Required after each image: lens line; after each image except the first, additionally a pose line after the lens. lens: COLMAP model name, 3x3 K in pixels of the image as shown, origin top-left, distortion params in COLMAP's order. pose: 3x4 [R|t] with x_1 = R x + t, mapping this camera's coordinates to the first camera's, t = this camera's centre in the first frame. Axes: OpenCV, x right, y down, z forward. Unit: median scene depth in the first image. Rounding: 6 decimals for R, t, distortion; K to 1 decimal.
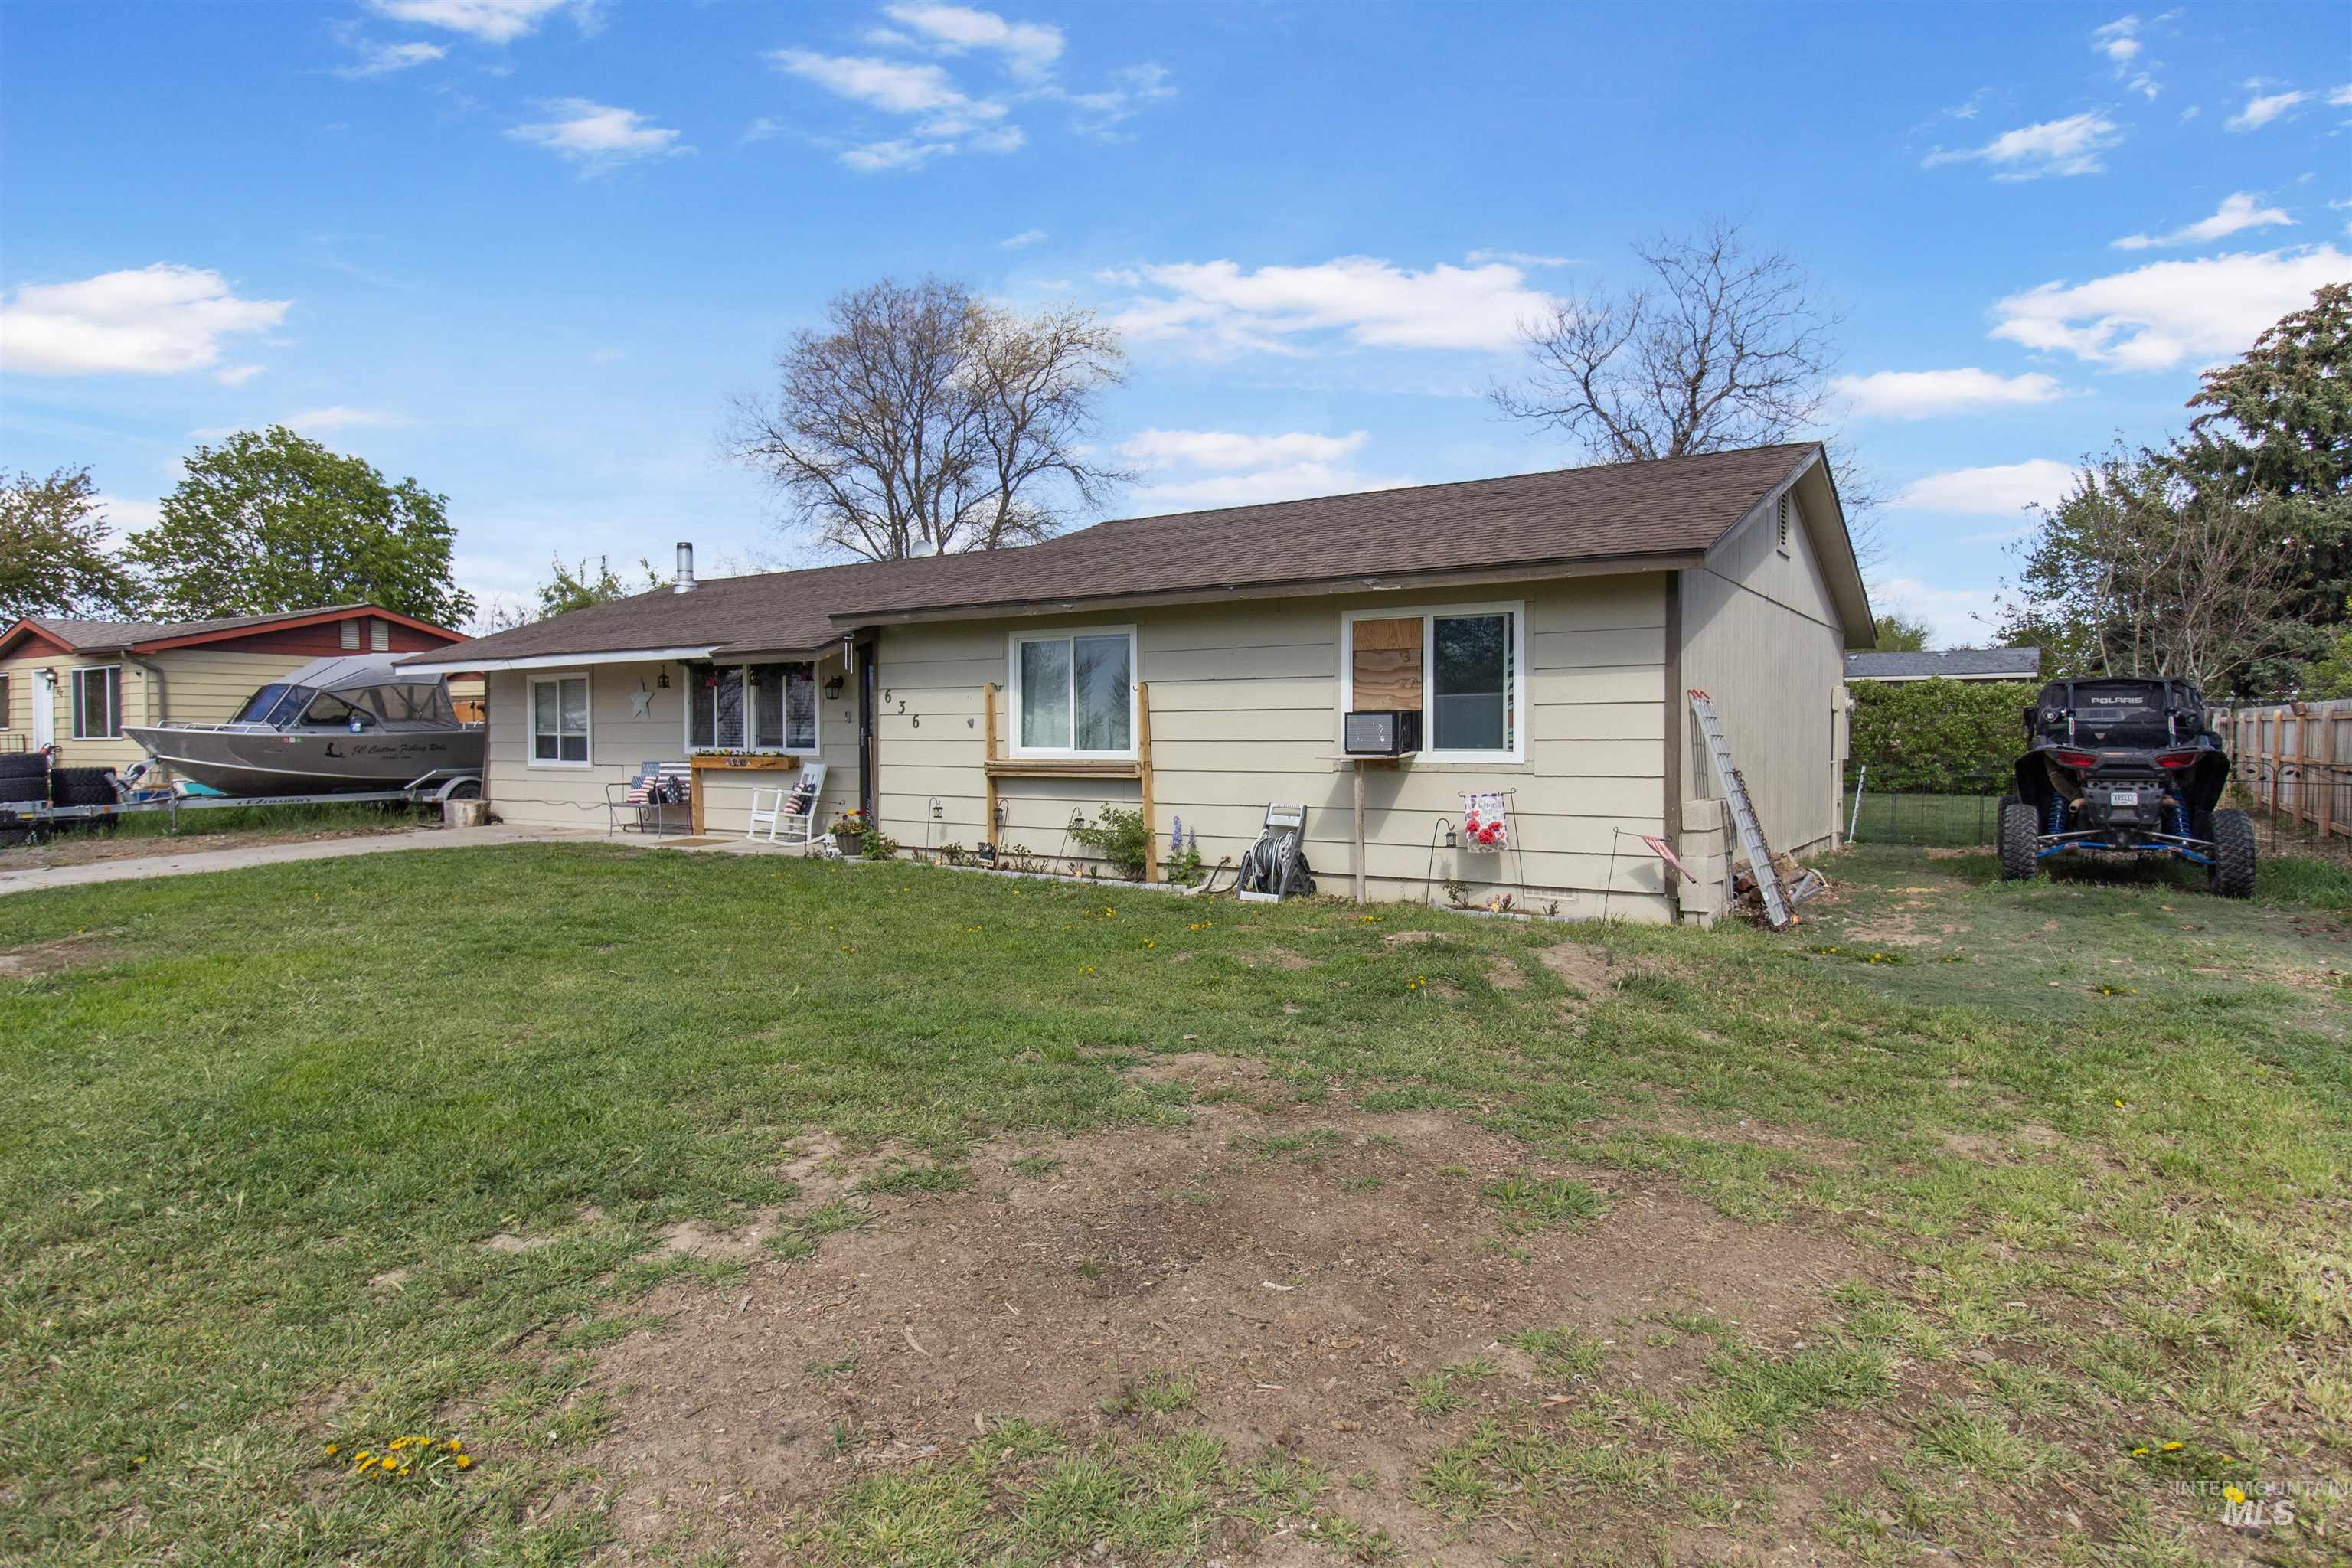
lens RADIAL K [[1375.0, 0, 1174.3], [0, 1375.0, 768.6], [0, 0, 1]] dist [-0.001979, 0.003434]
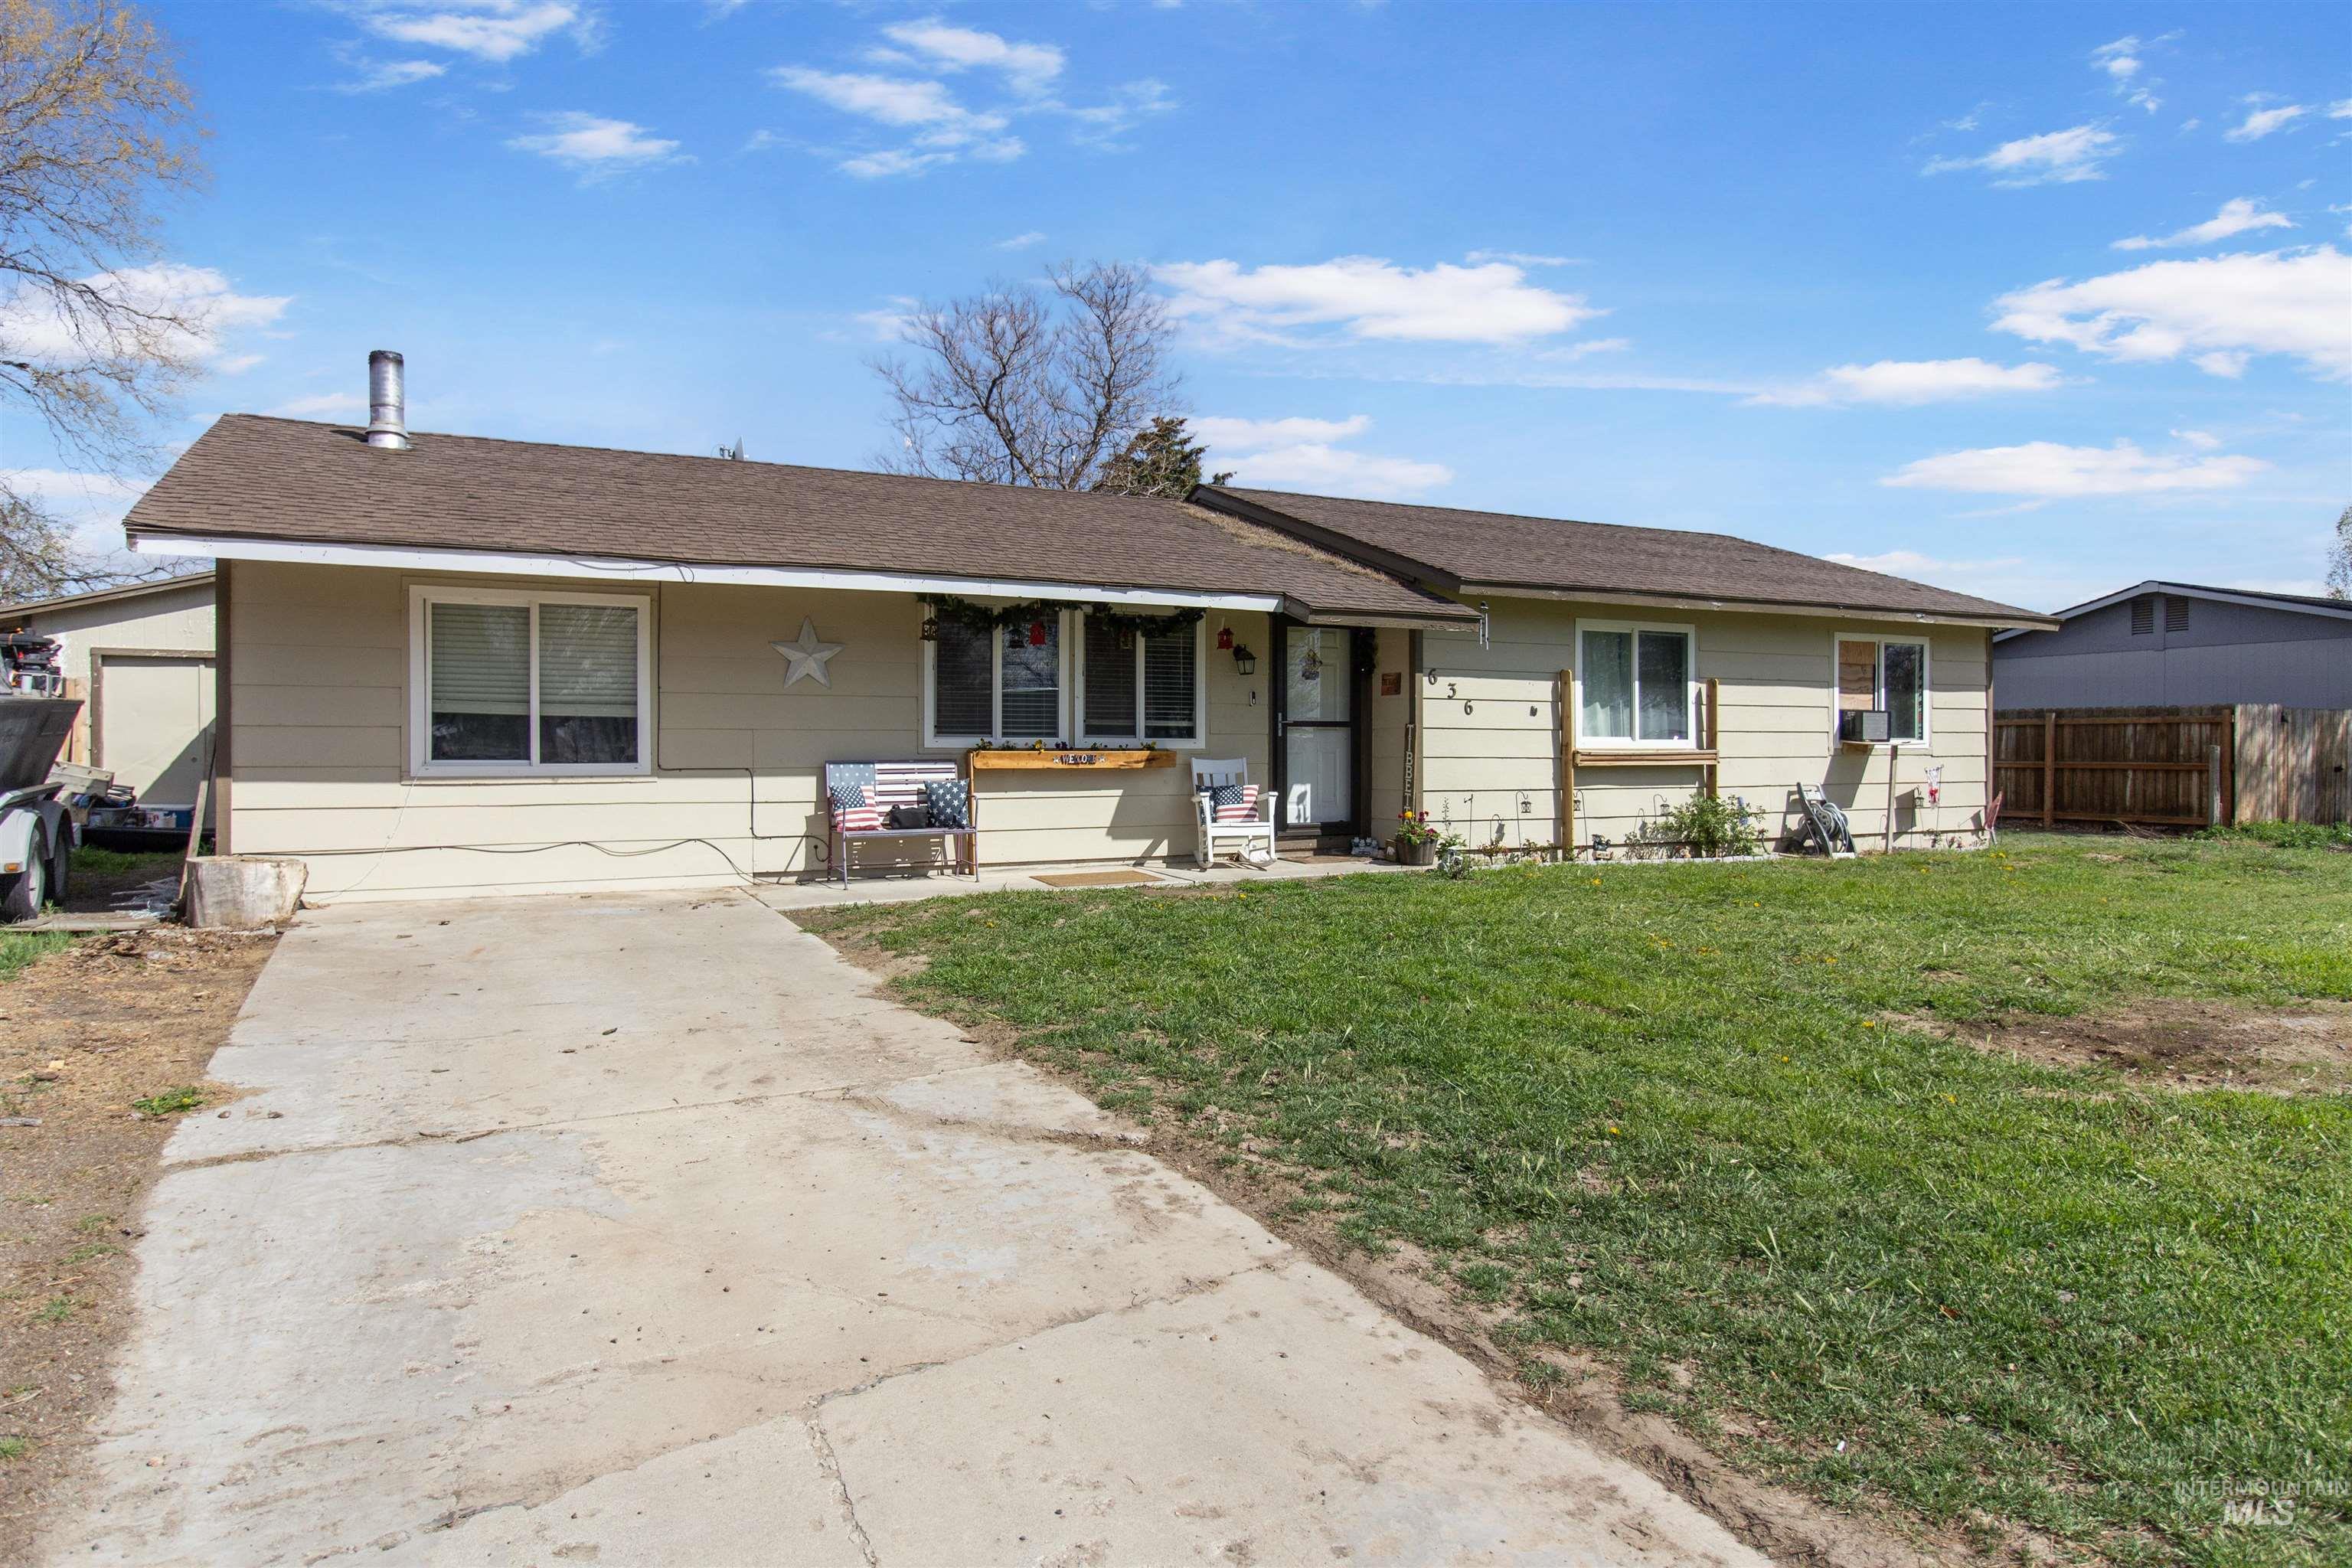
lens RADIAL K [[1437.5, 0, 1186.0], [0, 1437.5, 759.3], [0, 0, 1]] dist [0.000133, 0.005149]
pose [[0.465250, -0.006756, 0.885154, -1.120539], [0.017801, 0.999840, -0.001725, -0.002660], [-0.885001, 0.016559, 0.465295, 0.751203]]
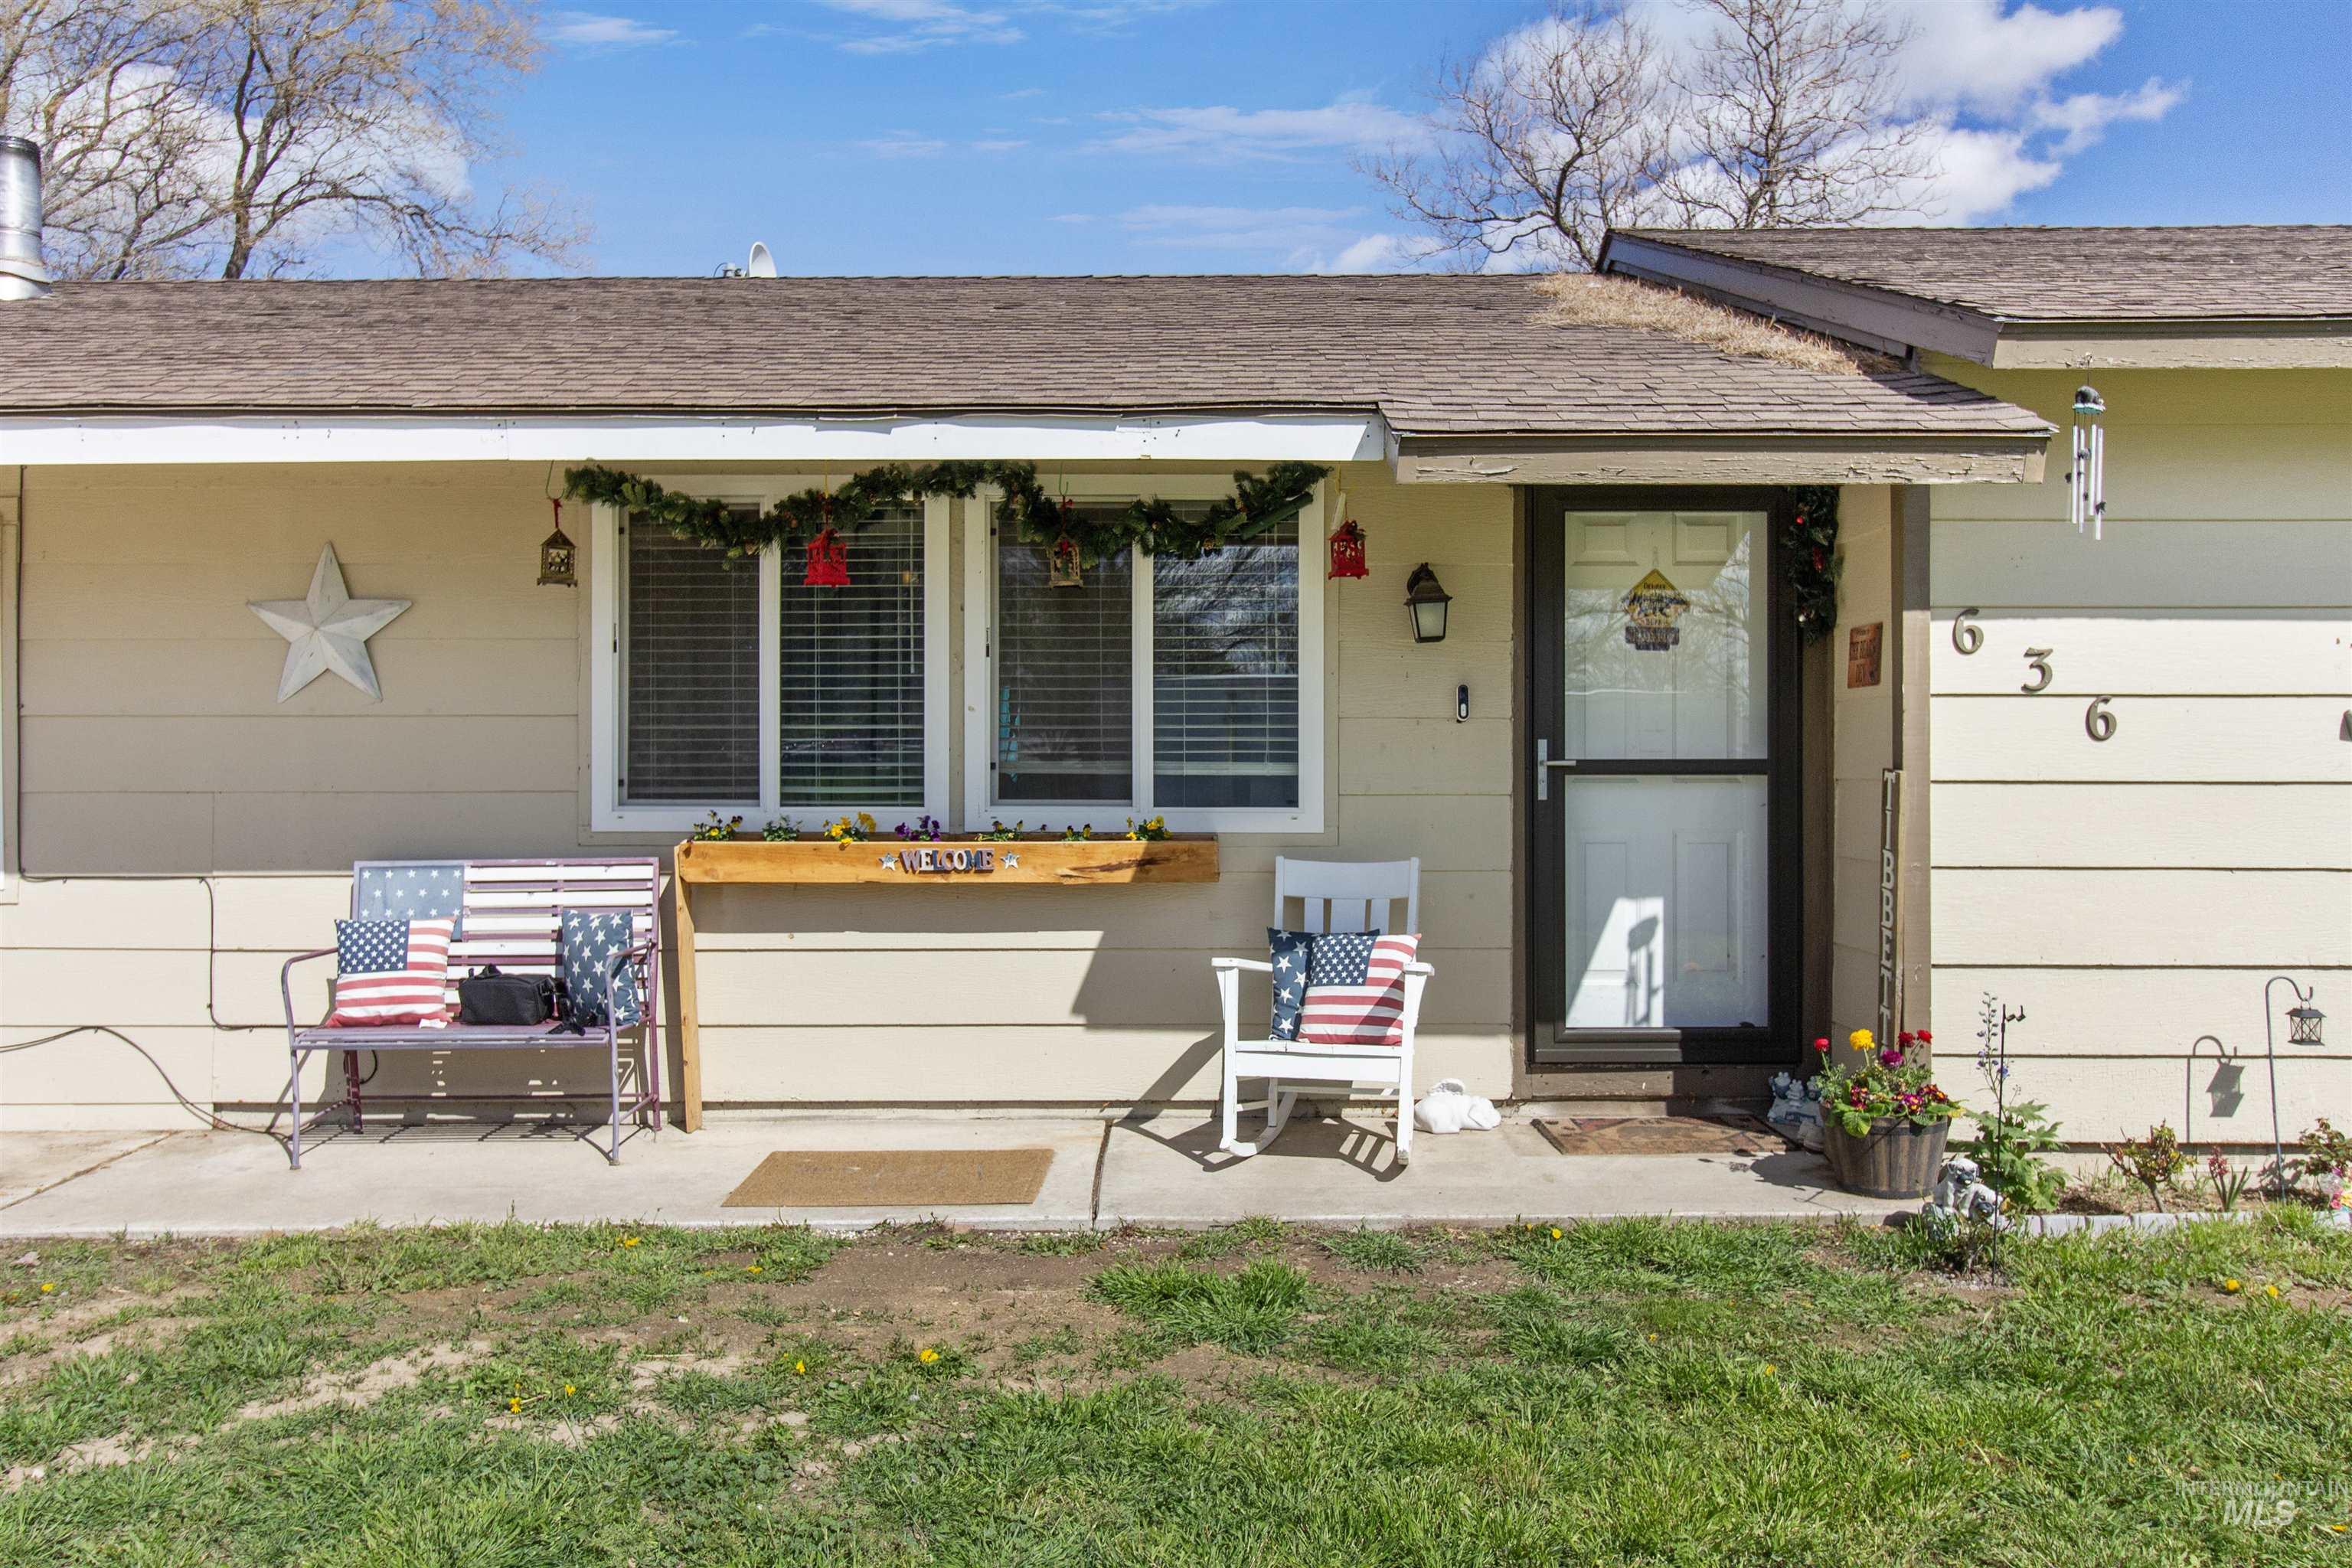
lens RADIAL K [[1884.0, 0, 1184.6], [0, 1884.0, 784.4], [0, 0, 1]] dist [-0.002407, 0.004100]
pose [[0.829389, -0.008282, 0.558611, -0.594935], [0.012924, 0.999907, -0.004364, -0.021370], [-0.558522, 0.010839, 0.829419, 0.794358]]
